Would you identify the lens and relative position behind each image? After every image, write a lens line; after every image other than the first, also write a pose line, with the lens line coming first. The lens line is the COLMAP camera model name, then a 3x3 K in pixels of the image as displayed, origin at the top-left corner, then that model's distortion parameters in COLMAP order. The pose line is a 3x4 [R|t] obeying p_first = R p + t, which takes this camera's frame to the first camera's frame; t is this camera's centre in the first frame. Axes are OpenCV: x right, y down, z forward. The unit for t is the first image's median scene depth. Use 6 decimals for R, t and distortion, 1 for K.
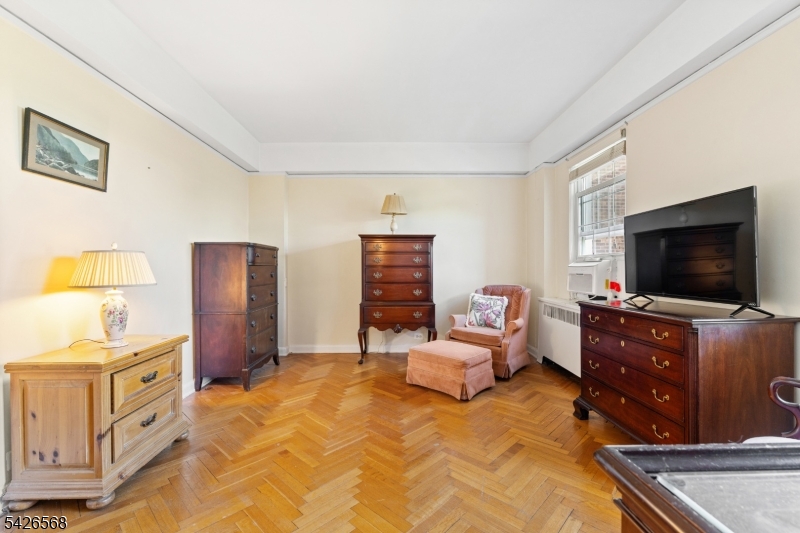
lens RADIAL K [[342.2, 0, 399.2], [0, 342.2, 272.9], [0, 0, 1]] dist [0.003271, 0.000395]
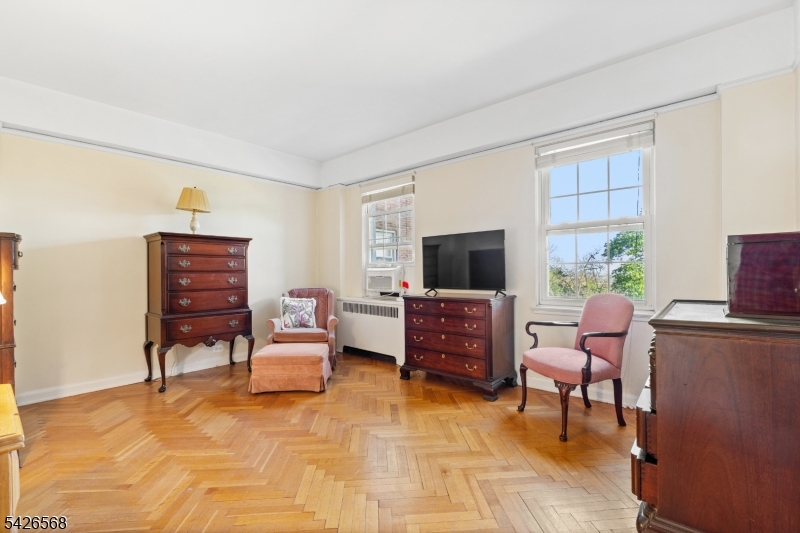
lens RADIAL K [[342.2, 0, 399.2], [0, 342.2, 272.9], [0, 0, 1]] dist [0.003271, 0.000395]
pose [[0.689500, -0.007357, 0.724248, -0.312241], [0.017009, 0.999837, -0.006037, -0.000612], [-0.724086, 0.016481, 0.689513, 0.034043]]
